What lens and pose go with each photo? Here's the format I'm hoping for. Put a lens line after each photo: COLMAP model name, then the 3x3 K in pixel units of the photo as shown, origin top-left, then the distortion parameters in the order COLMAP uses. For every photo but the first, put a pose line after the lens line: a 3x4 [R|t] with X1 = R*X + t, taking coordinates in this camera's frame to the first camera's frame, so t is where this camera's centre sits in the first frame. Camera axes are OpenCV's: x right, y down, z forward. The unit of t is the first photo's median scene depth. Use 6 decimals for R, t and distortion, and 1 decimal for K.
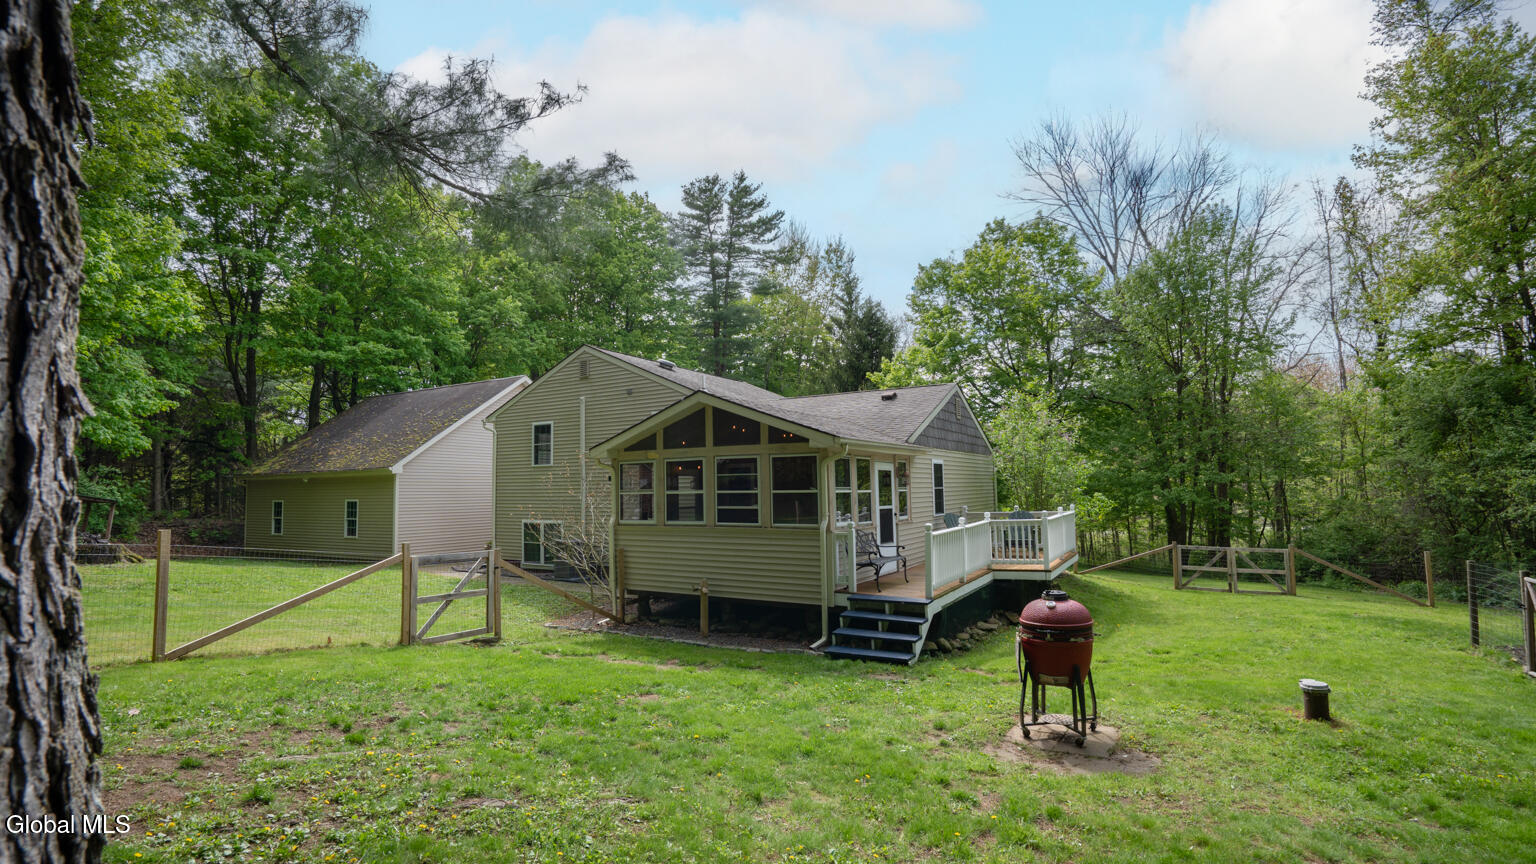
lens RADIAL K [[746.3, 0, 768.0], [0, 746.3, 432.0], [0, 0, 1]] dist [-0.050558, 0.030503]
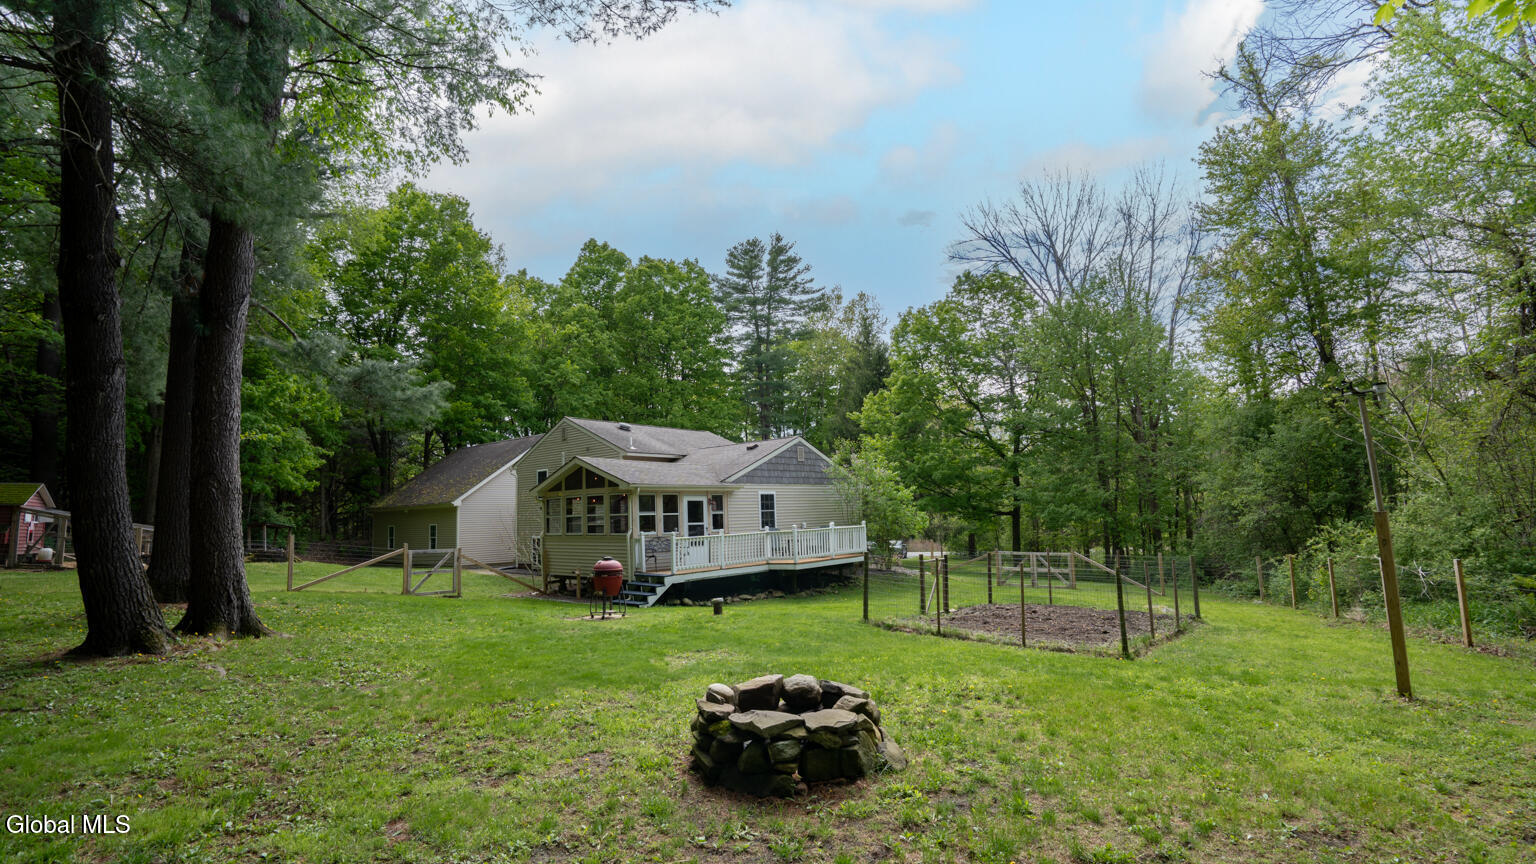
lens RADIAL K [[773.1, 0, 769.7], [0, 773.1, 422.3], [0, 0, 1]] dist [-0.059076, 0.034651]
pose [[0.981623, -0.038687, -0.186869, 0.401961], [0.031385, 0.998630, -0.041881, -0.026865], [0.188234, 0.035246, 0.981492, -0.387786]]
